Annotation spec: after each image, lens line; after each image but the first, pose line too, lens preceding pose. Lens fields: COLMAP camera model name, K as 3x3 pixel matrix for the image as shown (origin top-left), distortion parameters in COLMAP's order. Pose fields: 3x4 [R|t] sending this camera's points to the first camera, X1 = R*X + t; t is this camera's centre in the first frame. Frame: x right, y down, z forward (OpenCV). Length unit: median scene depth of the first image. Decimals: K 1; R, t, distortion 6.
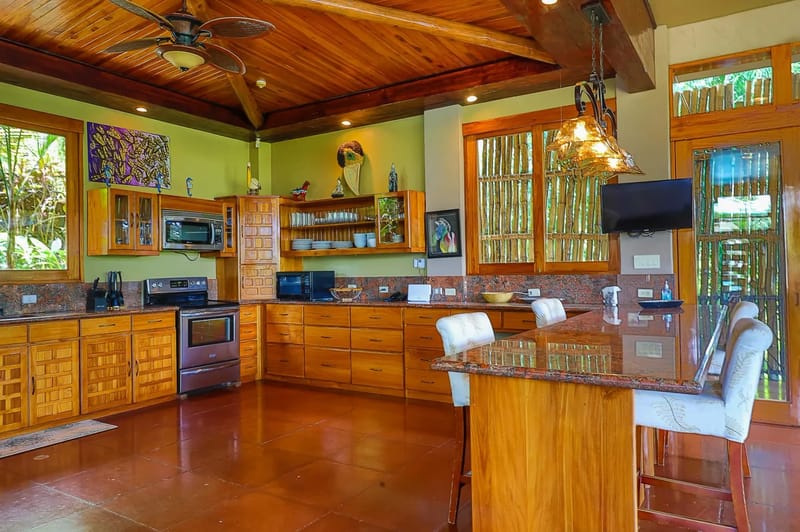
lens RADIAL K [[522.4, 0, 400.0], [0, 522.4, 266.0], [0, 0, 1]] dist [-0.000593, 0.000077]
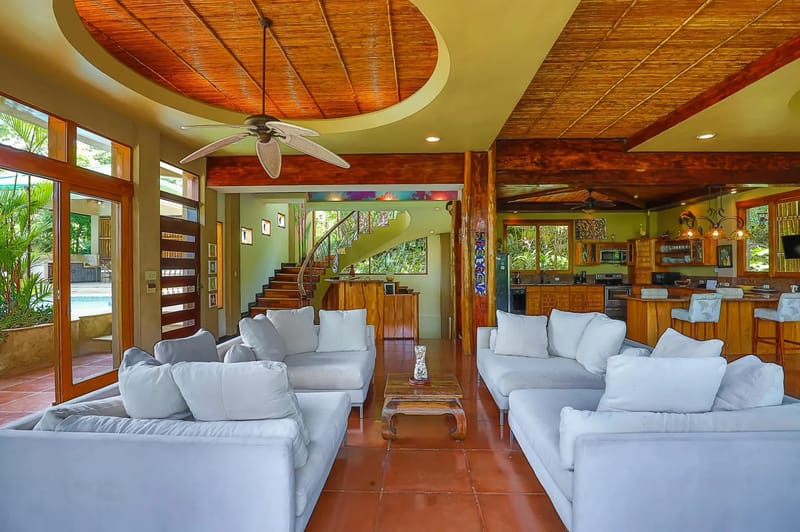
lens RADIAL K [[407.8, 0, 400.0], [0, 407.8, 266.0], [0, 0, 1]] dist [-0.000259, 0.000131]
pose [[0.486074, 0.014325, -0.873800, 0.803404], [0.000099, 0.999865, 0.016447, -0.045940], [0.873917, -0.008081, 0.486007, -0.842189]]
